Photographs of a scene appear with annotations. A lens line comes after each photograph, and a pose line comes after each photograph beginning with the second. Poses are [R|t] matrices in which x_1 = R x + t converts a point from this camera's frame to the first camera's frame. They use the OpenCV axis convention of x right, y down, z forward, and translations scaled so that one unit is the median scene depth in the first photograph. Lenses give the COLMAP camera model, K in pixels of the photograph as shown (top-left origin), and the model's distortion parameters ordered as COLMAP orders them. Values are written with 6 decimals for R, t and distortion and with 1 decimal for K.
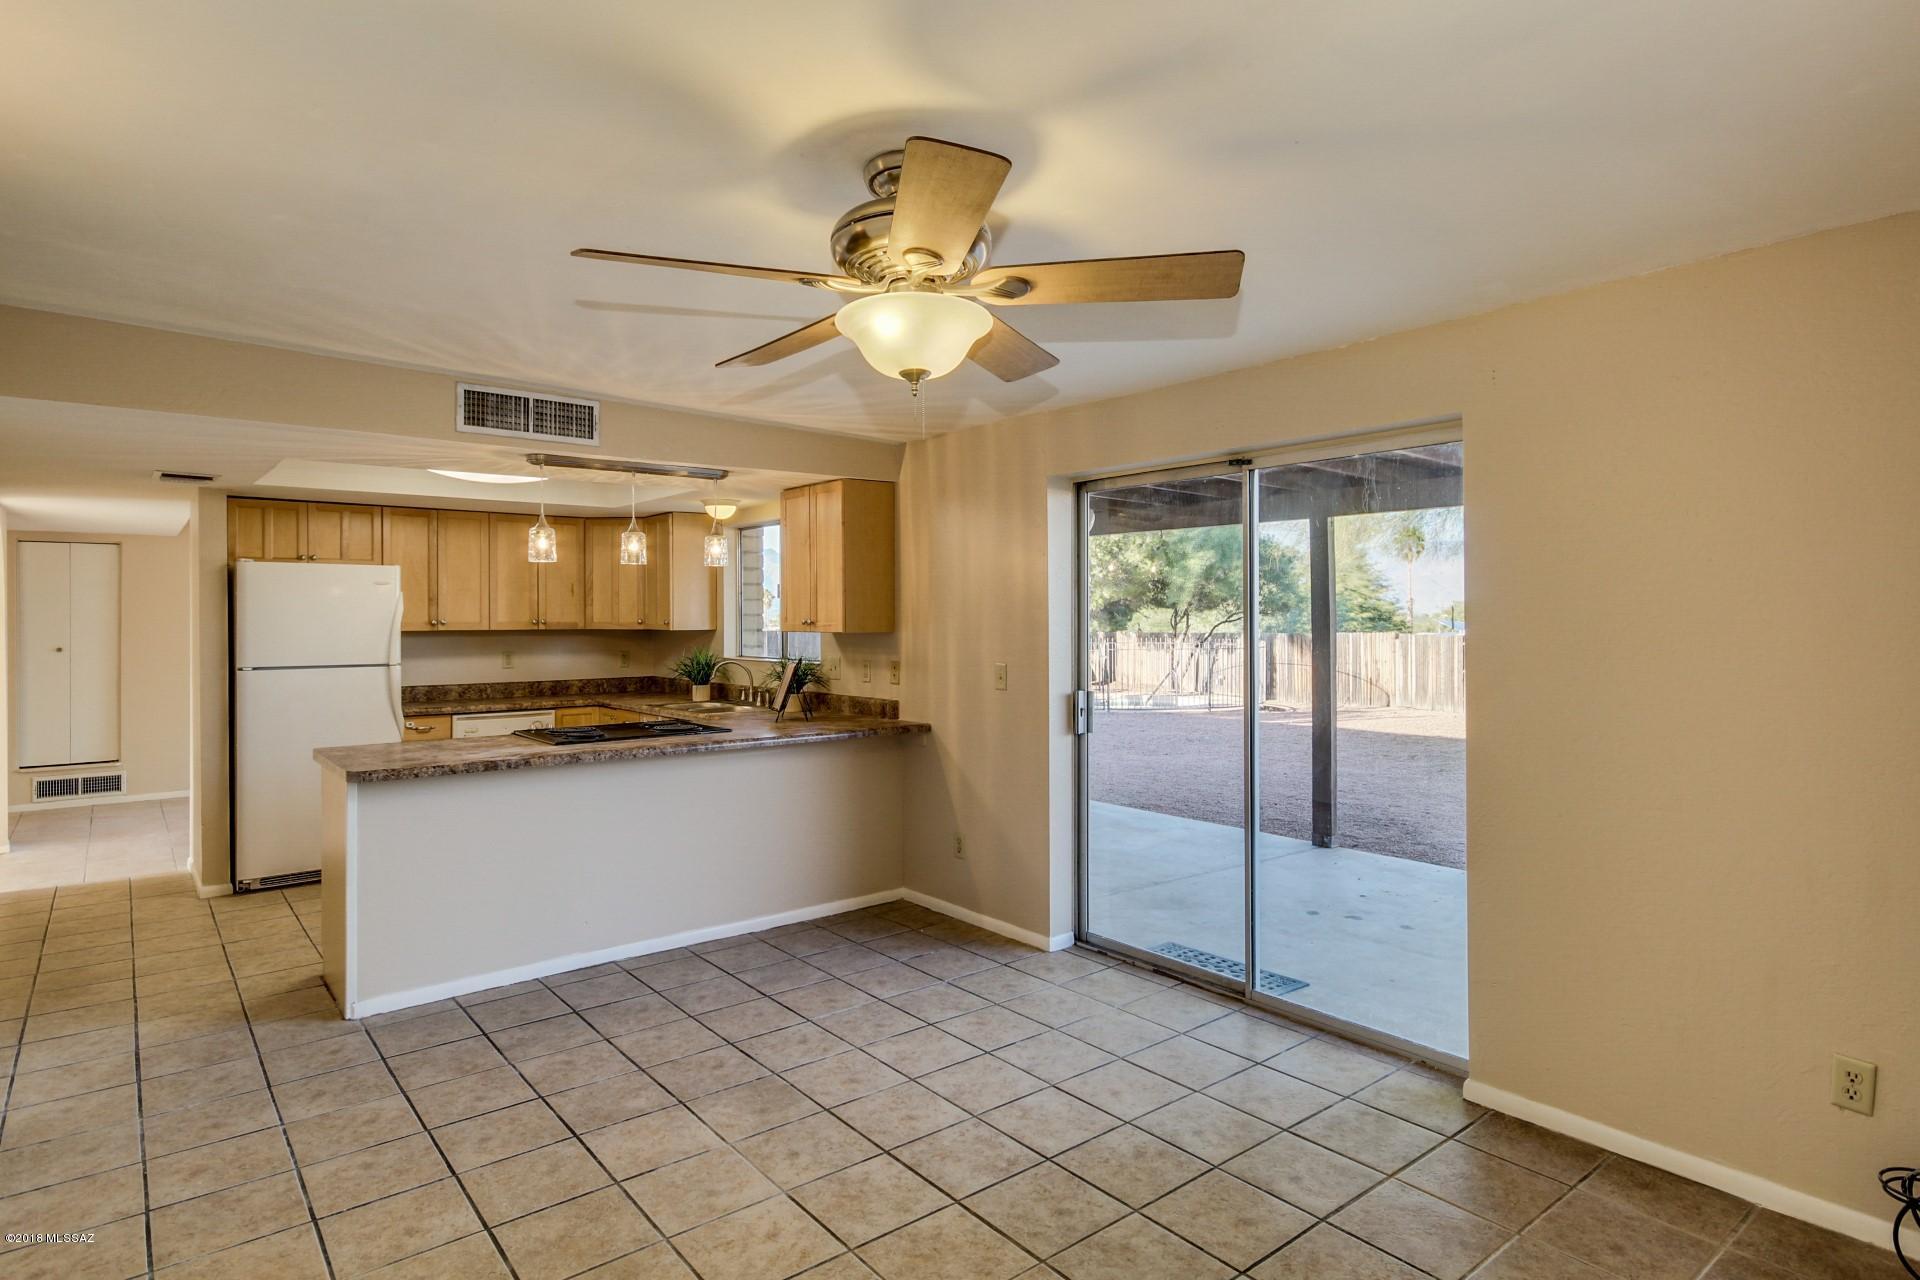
lens RADIAL K [[1038.6, 0, 969.6], [0, 1038.6, 614.4], [0, 0, 1]] dist [0.011328, -0.003640]
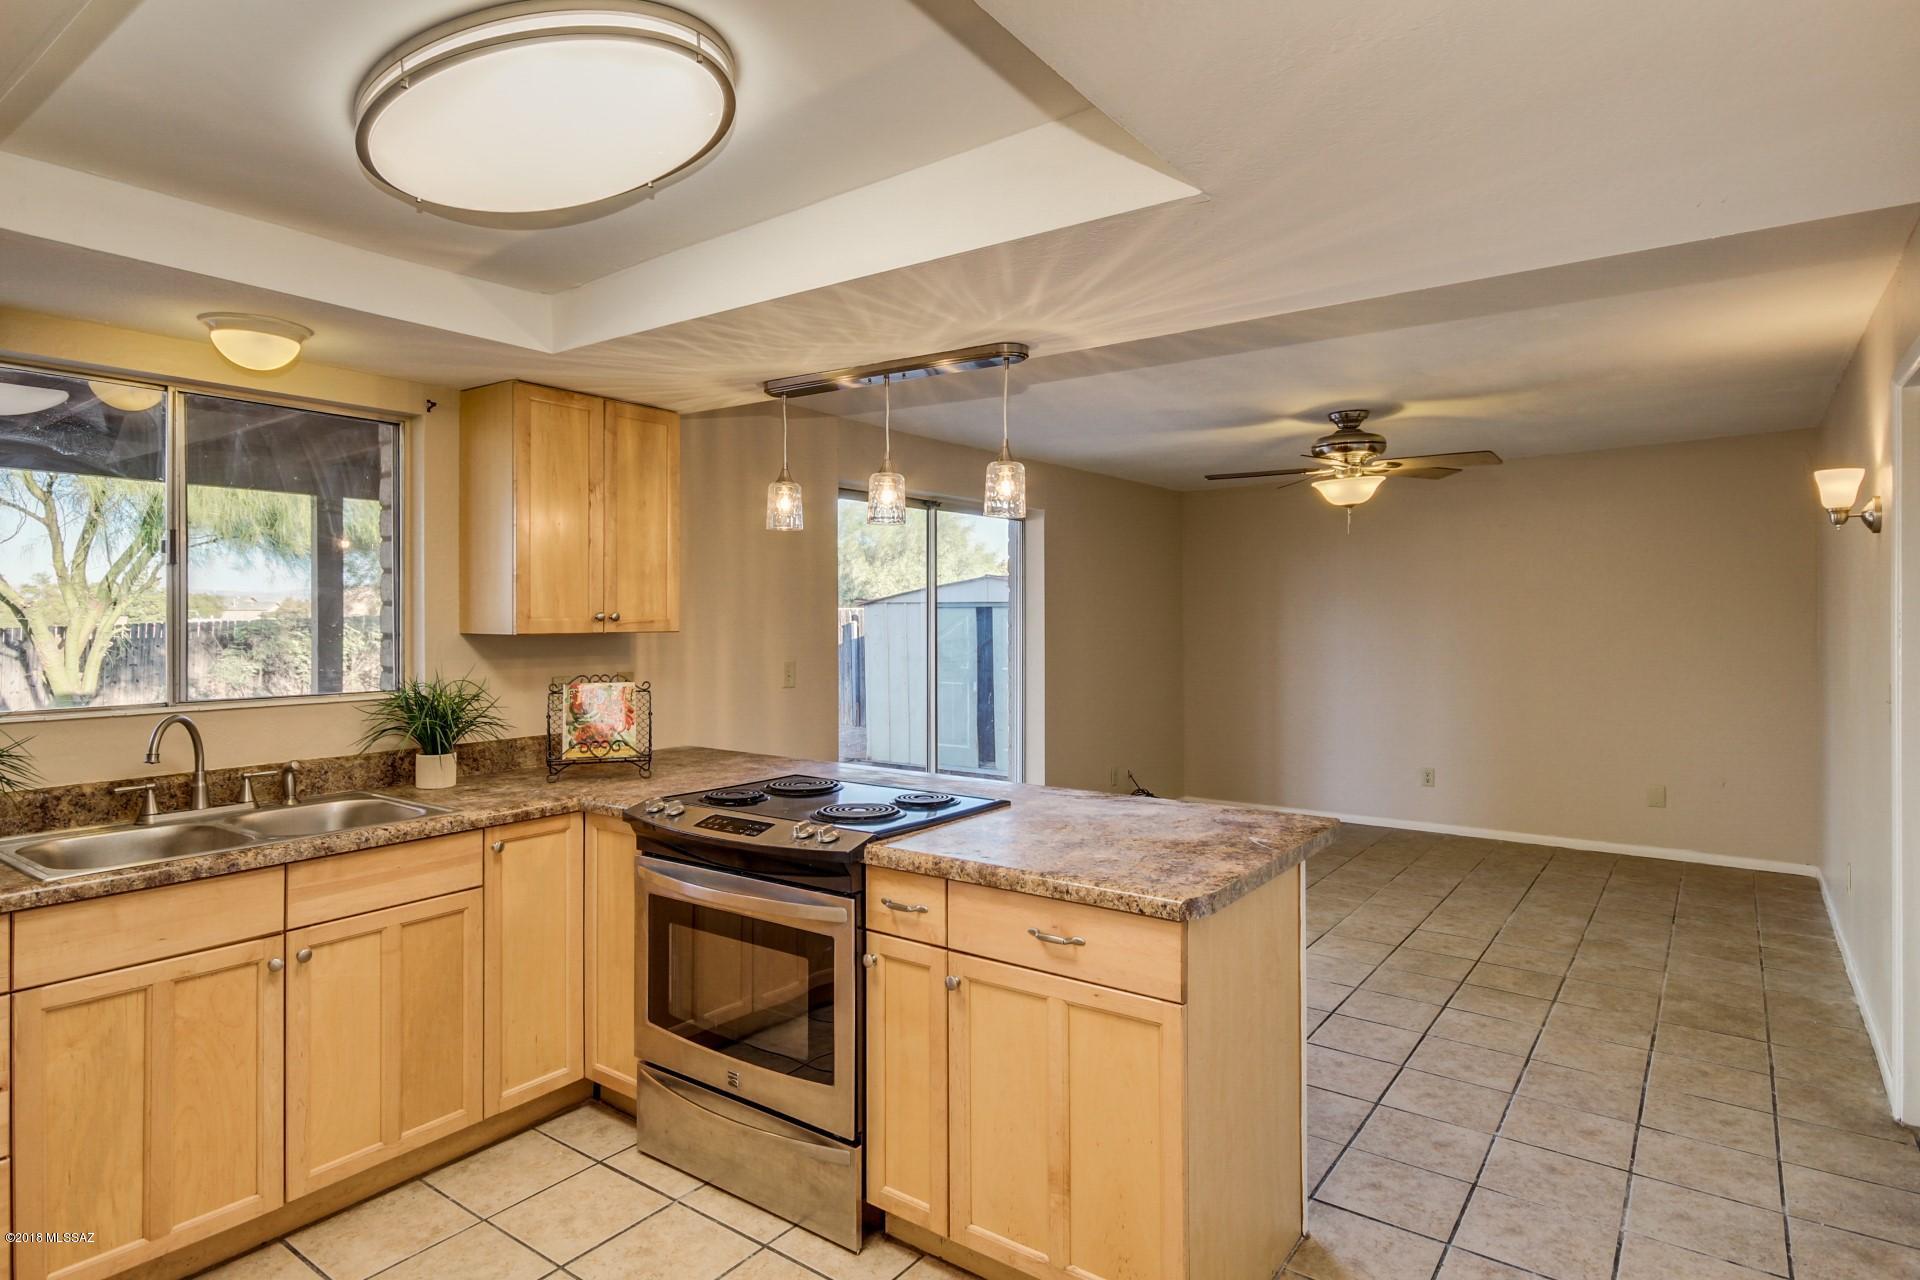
lens RADIAL K [[1038.6, 0, 958.8], [0, 1038.6, 623.5], [0, 0, 1]] dist [0.011328, -0.003640]
pose [[-0.250088, -0.005204, 0.968209, -0.954707], [0.000084, 0.999985, 0.005396, 0.009811], [-0.968223, 0.001431, -0.250084, 1.123176]]
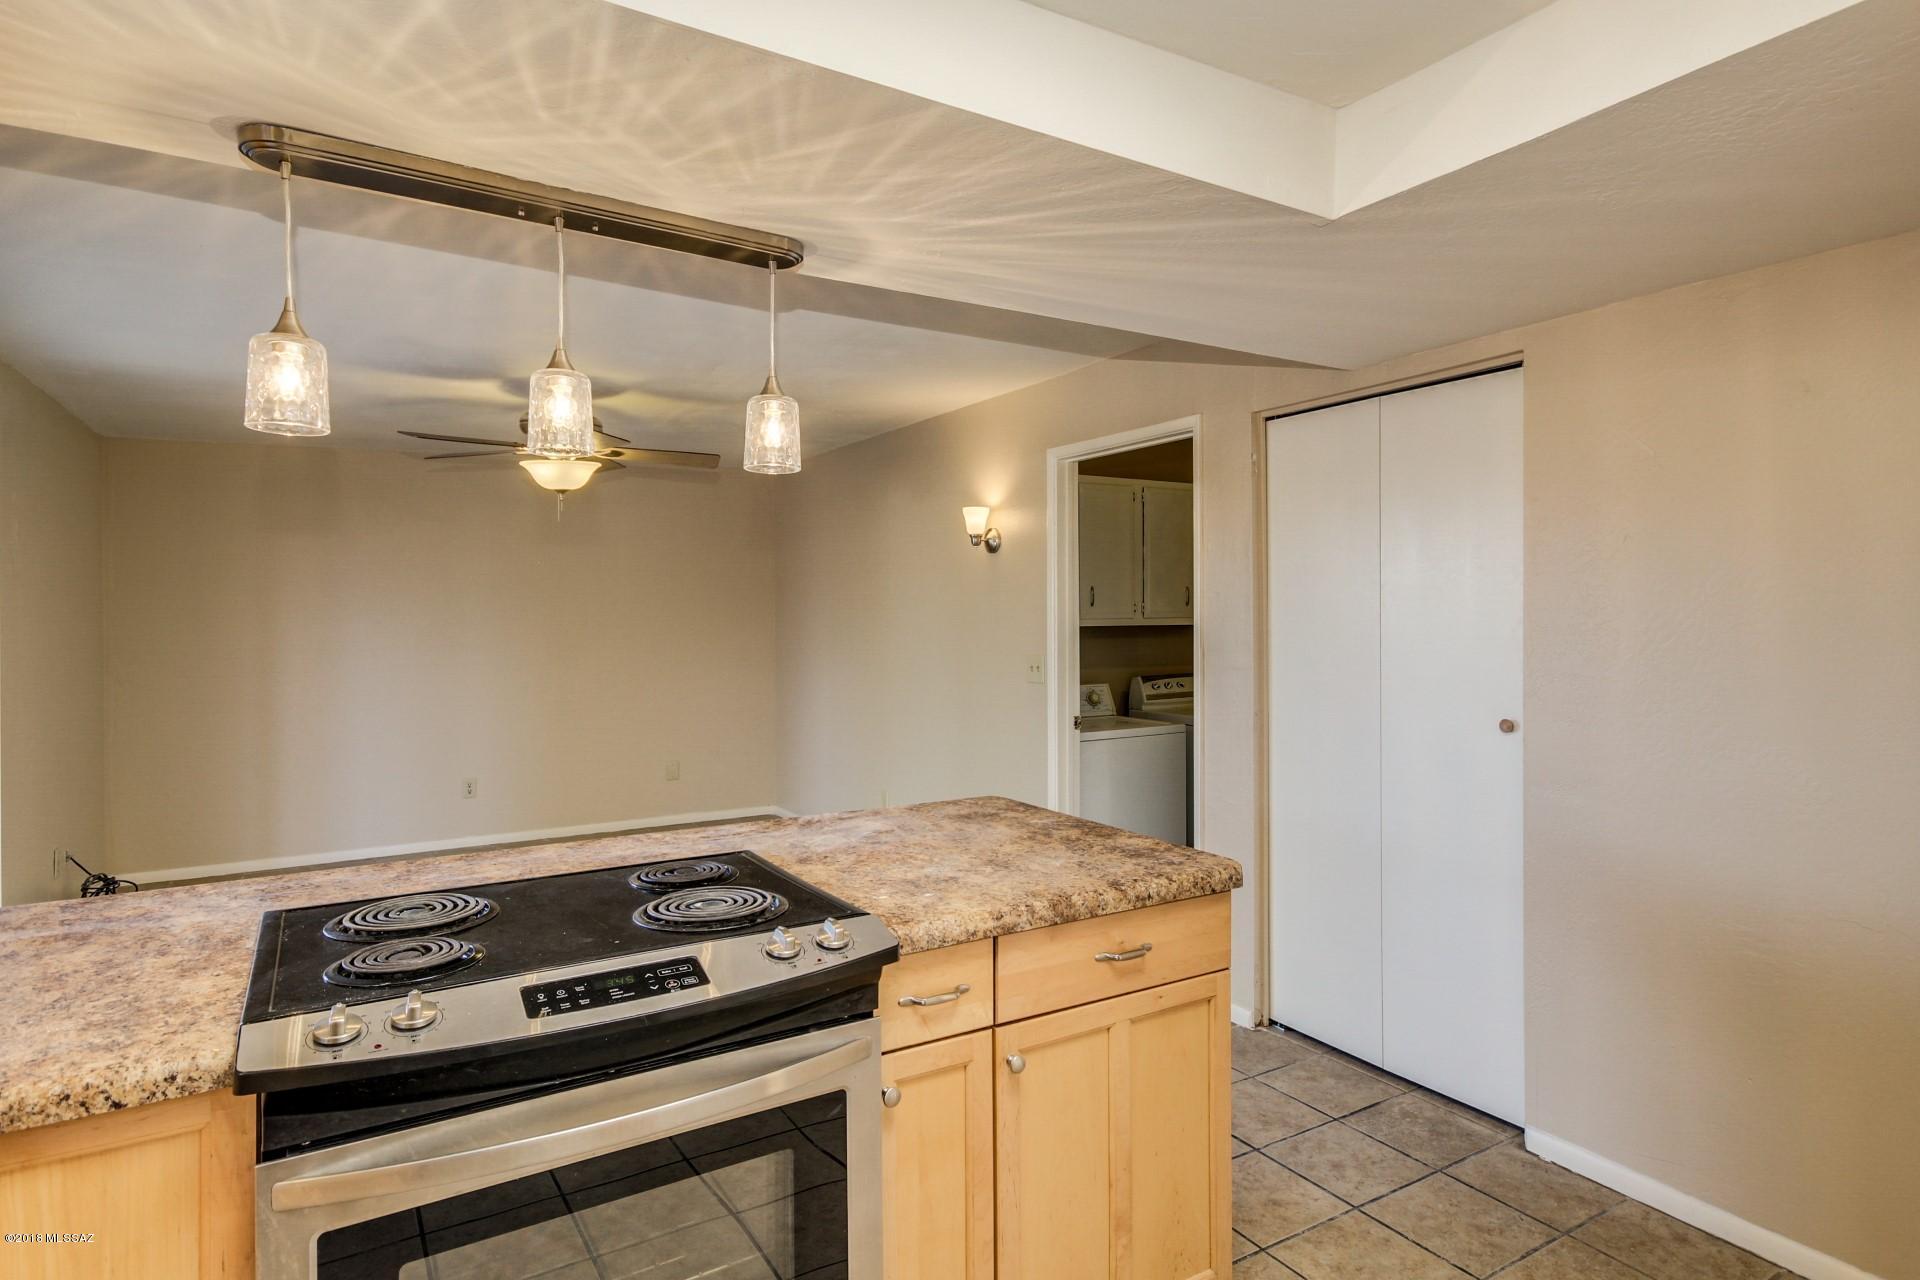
lens RADIAL K [[1038.6, 0, 964.0], [0, 1038.6, 623.9], [0, 0, 1]] dist [0.011328, -0.003640]
pose [[-0.989434, 0.006301, 0.144847, -0.533533], [0.007143, 0.999960, 0.005296, 0.016512], [-0.144808, 0.006274, -0.989440, 1.377675]]
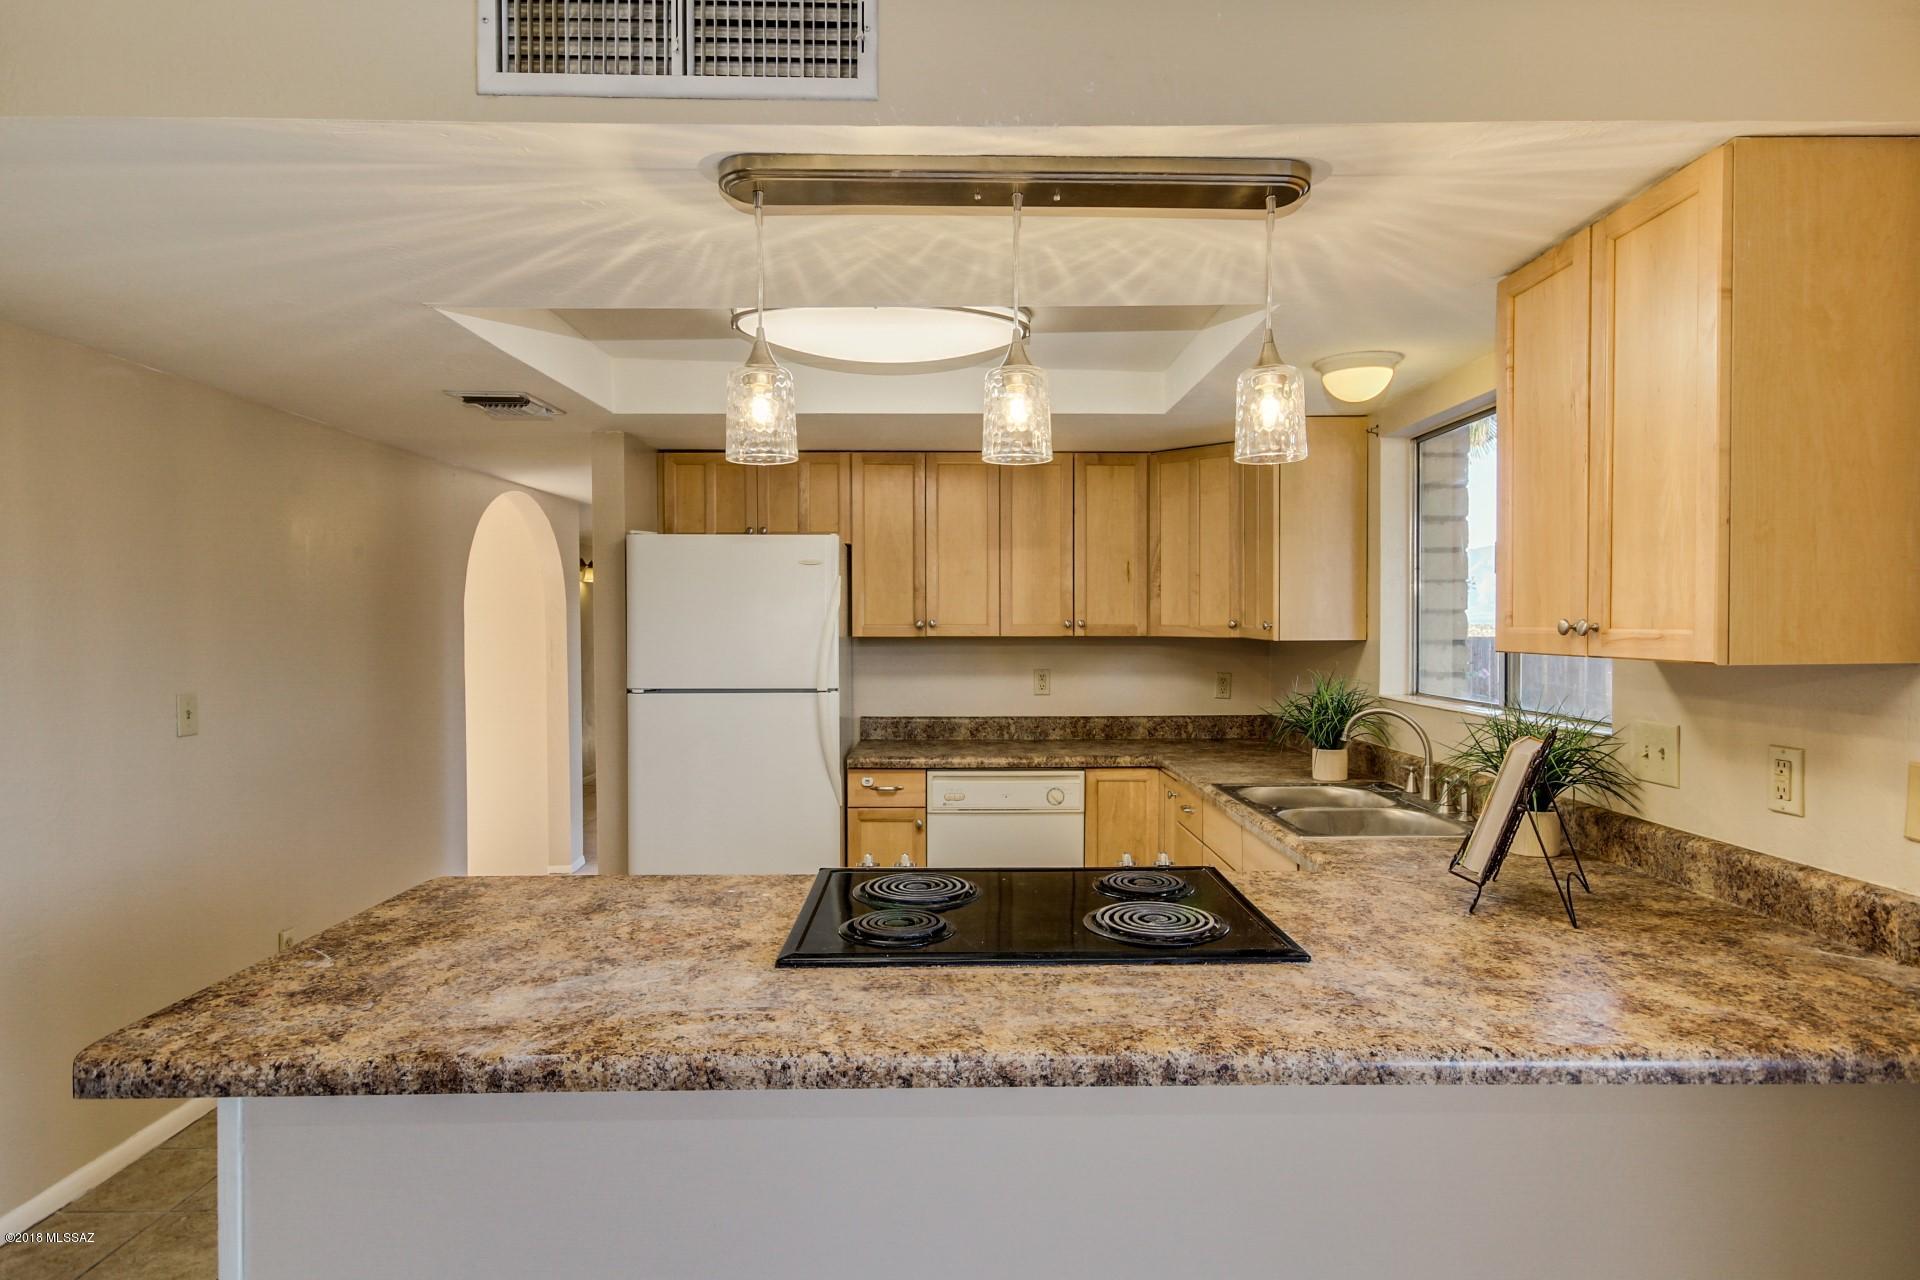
lens RADIAL K [[1038.6, 0, 962.5], [0, 1038.6, 643.8], [0, 0, 1]] dist [0.011328, -0.003640]
pose [[0.780402, 0.015493, -0.625086, -0.118003], [0.000087, 0.999690, 0.024887, 0.005417], [0.625278, -0.019476, 0.780159, 0.718884]]
